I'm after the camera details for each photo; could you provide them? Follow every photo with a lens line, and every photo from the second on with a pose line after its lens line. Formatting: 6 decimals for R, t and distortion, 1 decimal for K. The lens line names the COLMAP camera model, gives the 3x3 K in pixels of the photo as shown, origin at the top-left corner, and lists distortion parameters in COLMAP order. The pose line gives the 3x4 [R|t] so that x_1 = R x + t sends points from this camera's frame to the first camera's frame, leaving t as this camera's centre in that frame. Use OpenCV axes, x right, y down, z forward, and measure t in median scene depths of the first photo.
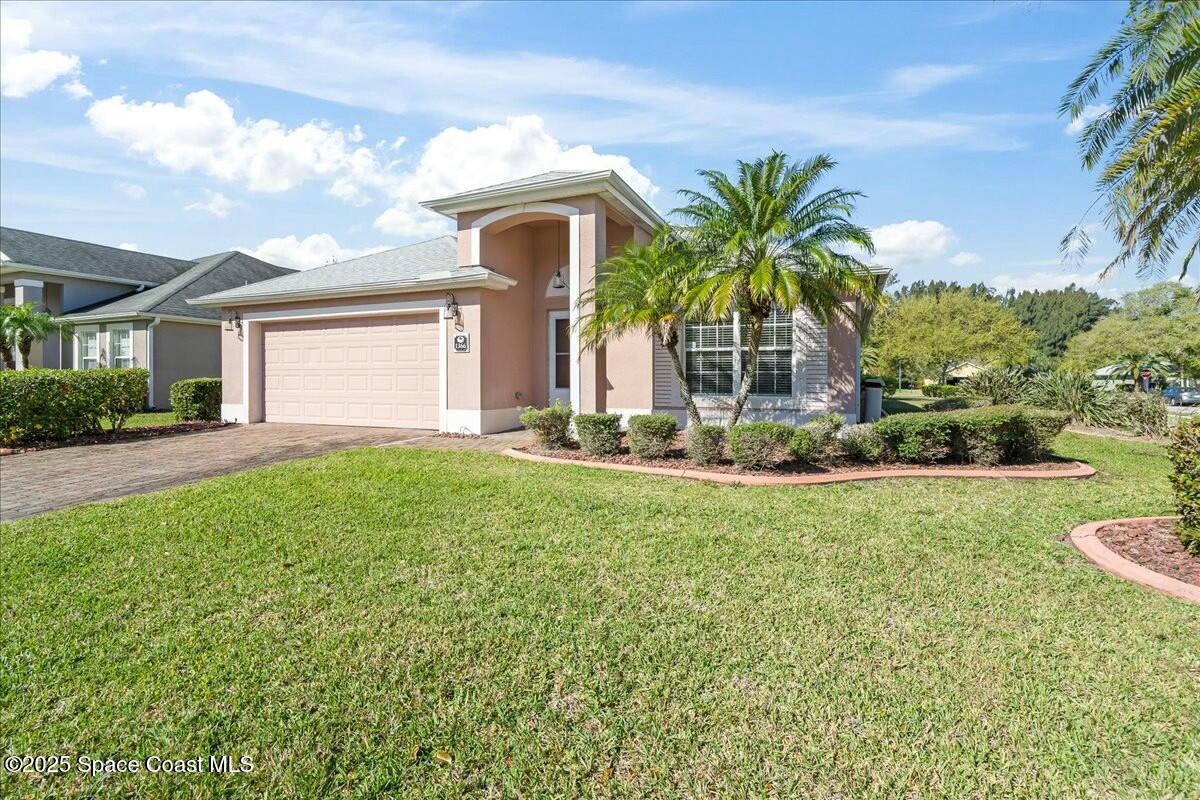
lens RADIAL K [[558.5, 0, 600.2], [0, 558.5, 373.3], [0, 0, 1]] dist [-0.000312, -0.000026]
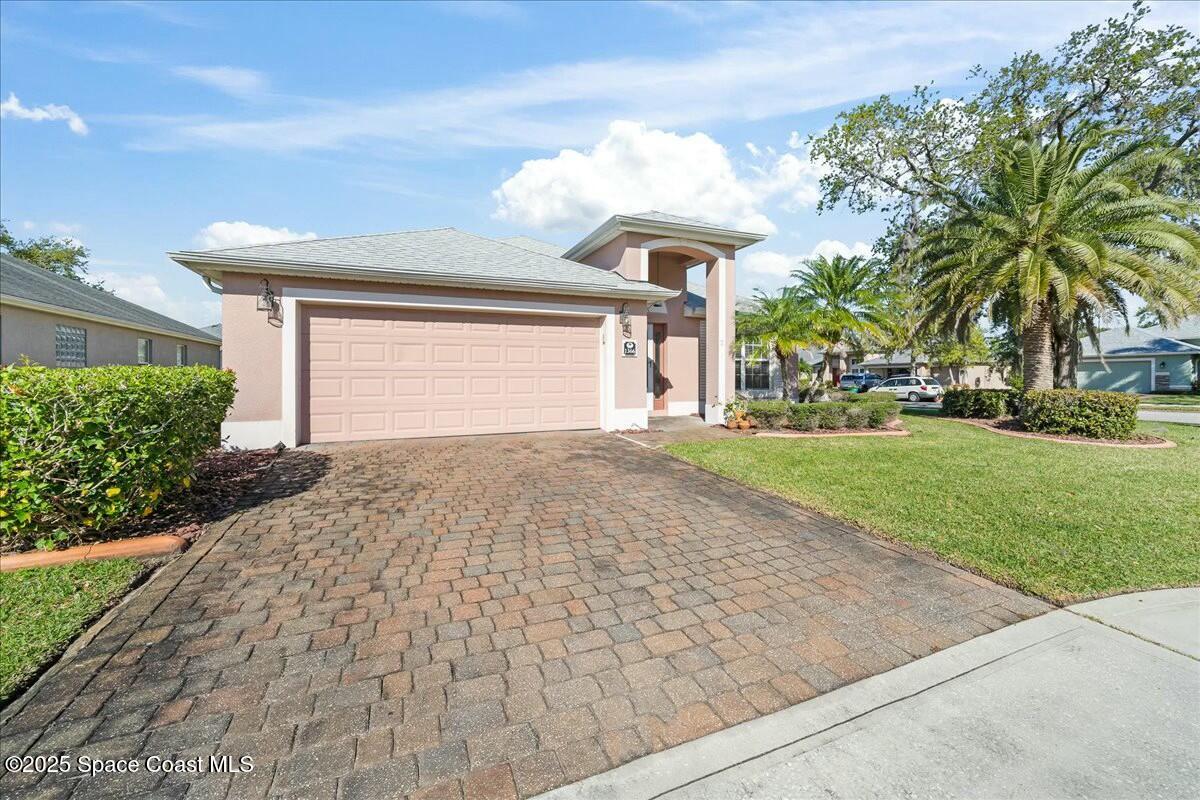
lens RADIAL K [[470.7, 0, 600.5], [0, 470.7, 380.1], [0, 0, 1]] dist [-0.000715, 0.000002]
pose [[0.680876, -0.002404, 0.732395, -0.985151], [0.002435, 0.999997, 0.001018, 0.009227], [-0.732395, 0.001090, 0.680879, 0.395270]]
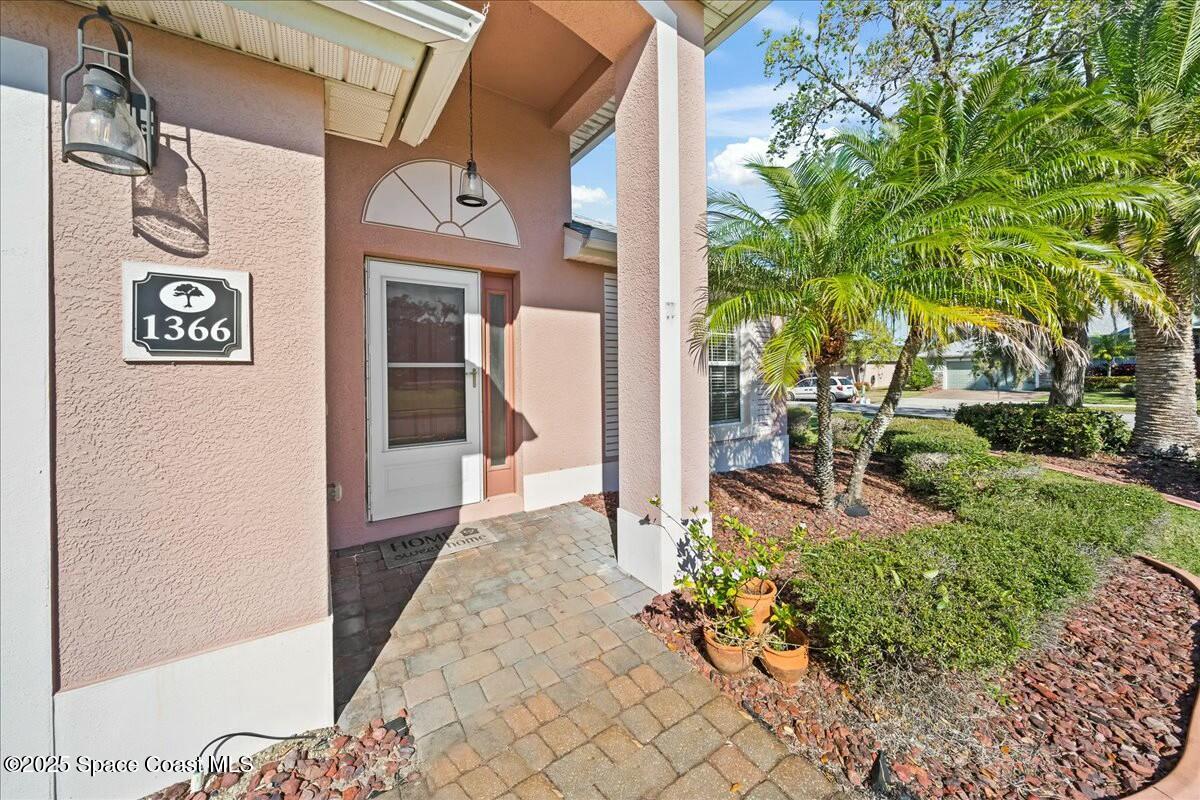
lens RADIAL K [[420.4, 0, 598.2], [0, 420.4, 384.2], [0, 0, 1]] dist [-0.000807, -0.000074]
pose [[0.550325, -0.022712, 0.834642, -0.294359], [0.013297, 0.999742, 0.018437, -0.029990], [-0.834845, 0.000952, 0.550485, 0.794828]]
